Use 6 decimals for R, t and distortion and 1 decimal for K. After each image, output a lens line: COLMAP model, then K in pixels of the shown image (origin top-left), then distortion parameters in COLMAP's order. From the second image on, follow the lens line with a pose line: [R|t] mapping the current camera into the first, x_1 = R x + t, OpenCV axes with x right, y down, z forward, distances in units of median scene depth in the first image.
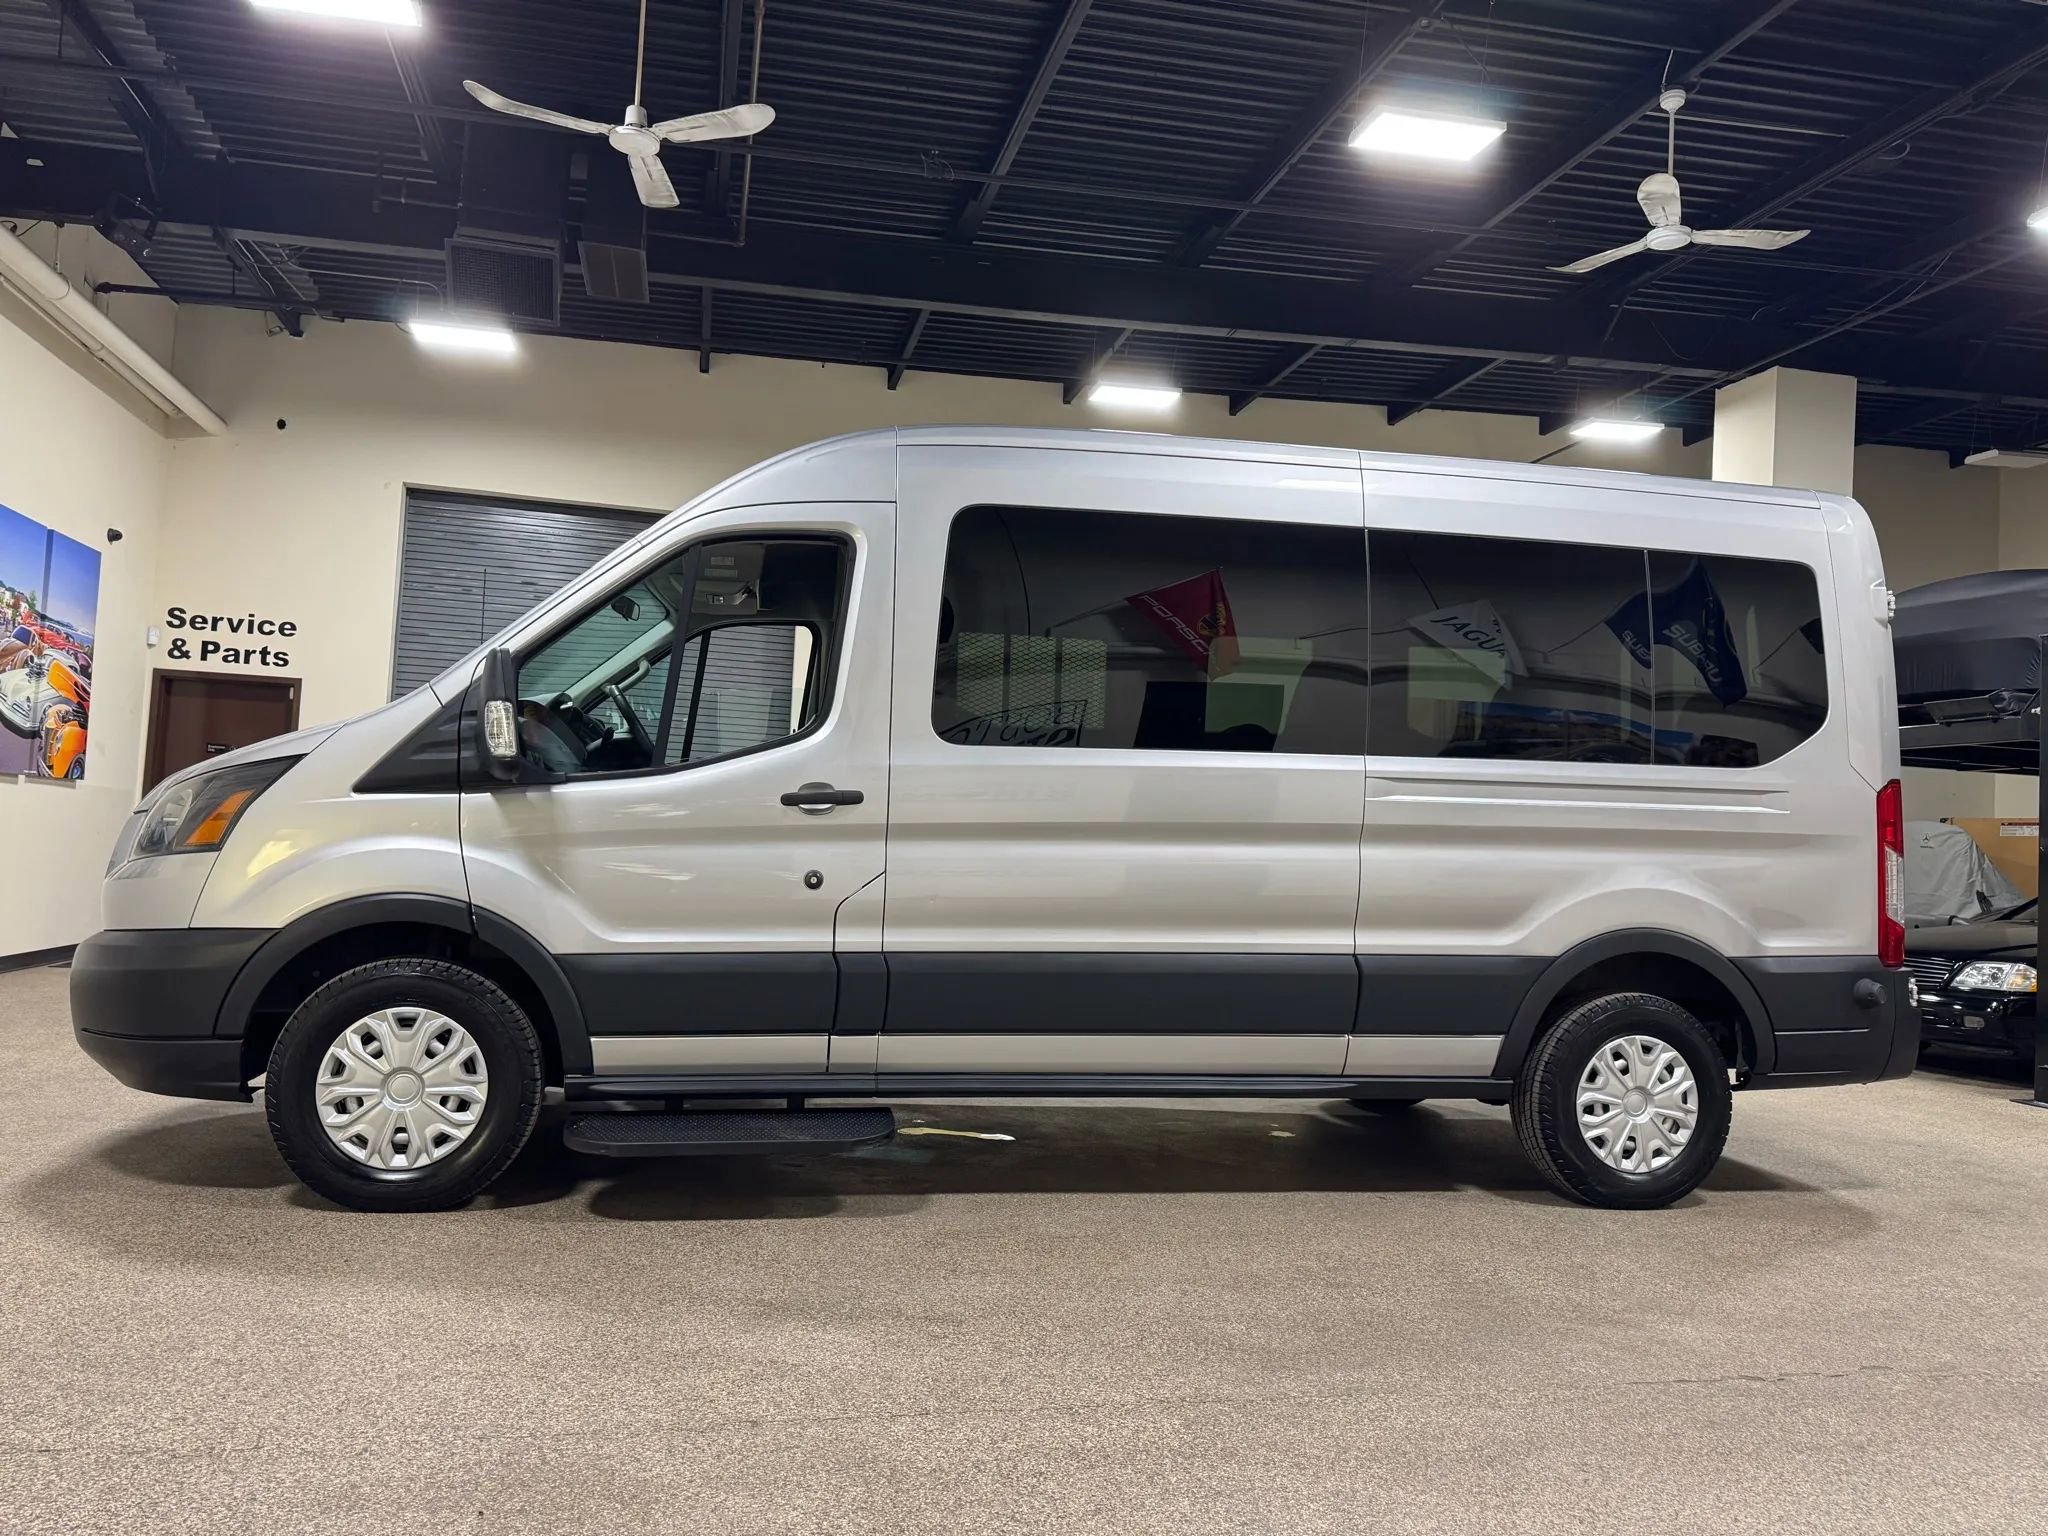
lens RADIAL K [[1440.0, 0, 1030.7], [0, 1440.0, 776.4], [0, 0, 1]] dist [0.005595, -0.005349]
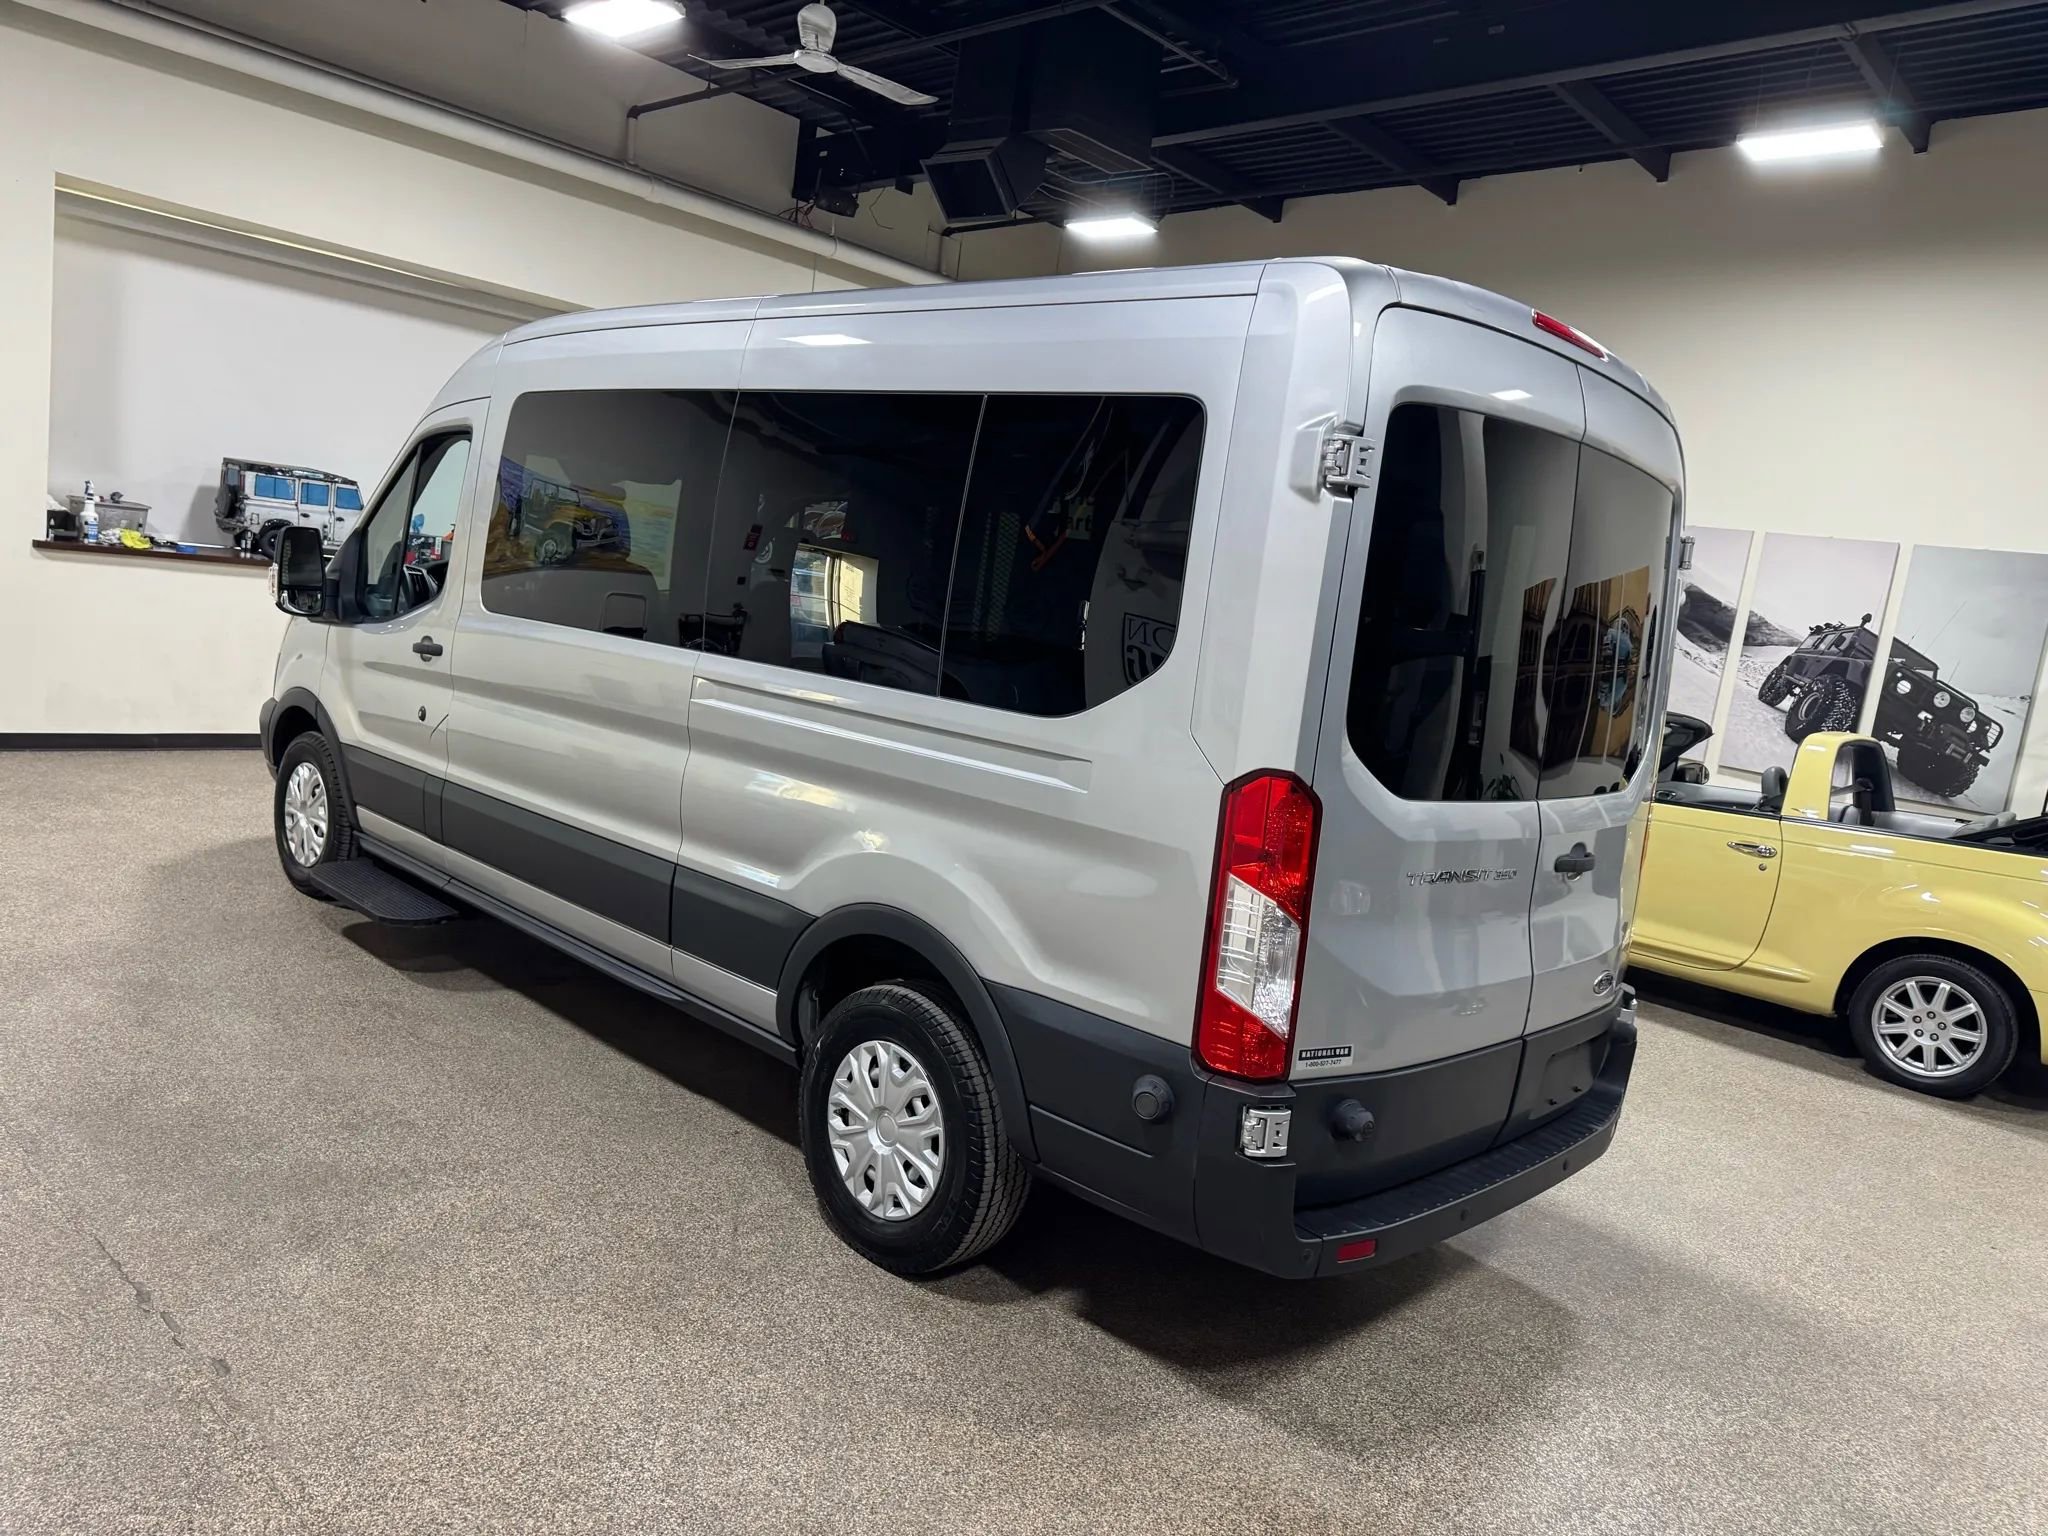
lens RADIAL K [[1428.9, 0, 1032.3], [0, 1428.9, 776.6], [0, 0, 1]] dist [0.041968, -0.055122]
pose [[0.587355, 0.145059, -0.796223, 1.065678], [-0.065970, 0.989114, 0.131537, -0.067671], [0.806636, -0.024732, 0.590531, 0.620276]]
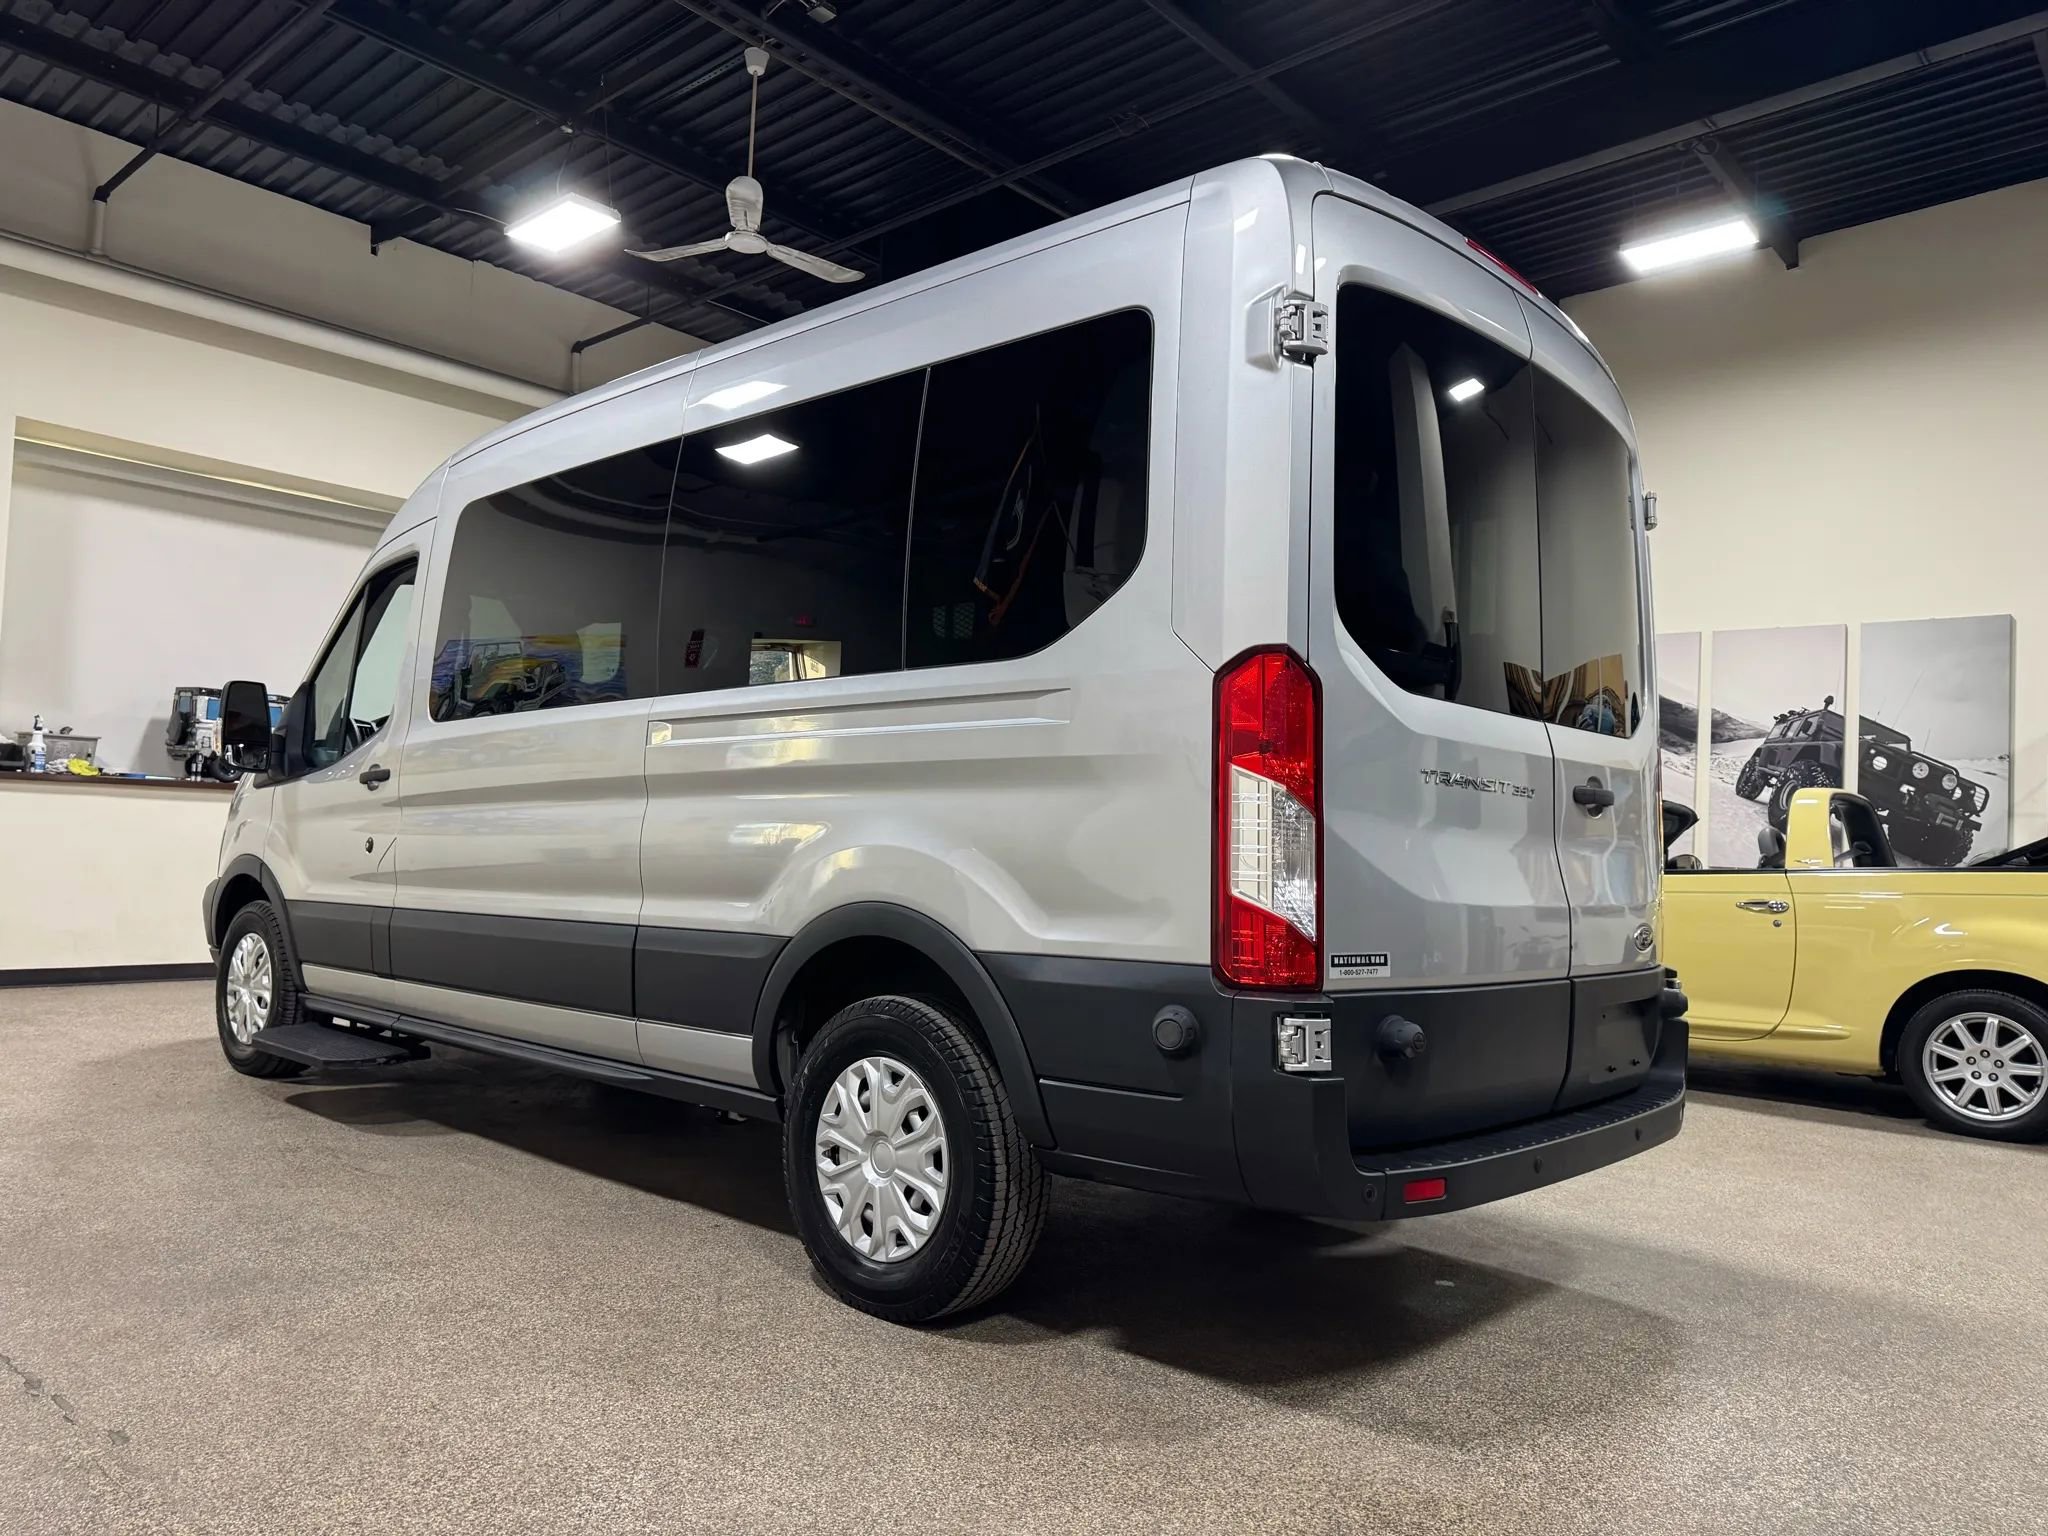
lens RADIAL K [[1431.3, 0, 1011.3], [0, 1431.3, 765.8], [0, 0, 1]] dist [0.029244, -0.034506]
pose [[0.598210, -0.062815, -0.798873, 1.034006], [0.022471, 0.997846, -0.061633, 0.083779], [0.801024, 0.018918, 0.598333, 0.640494]]
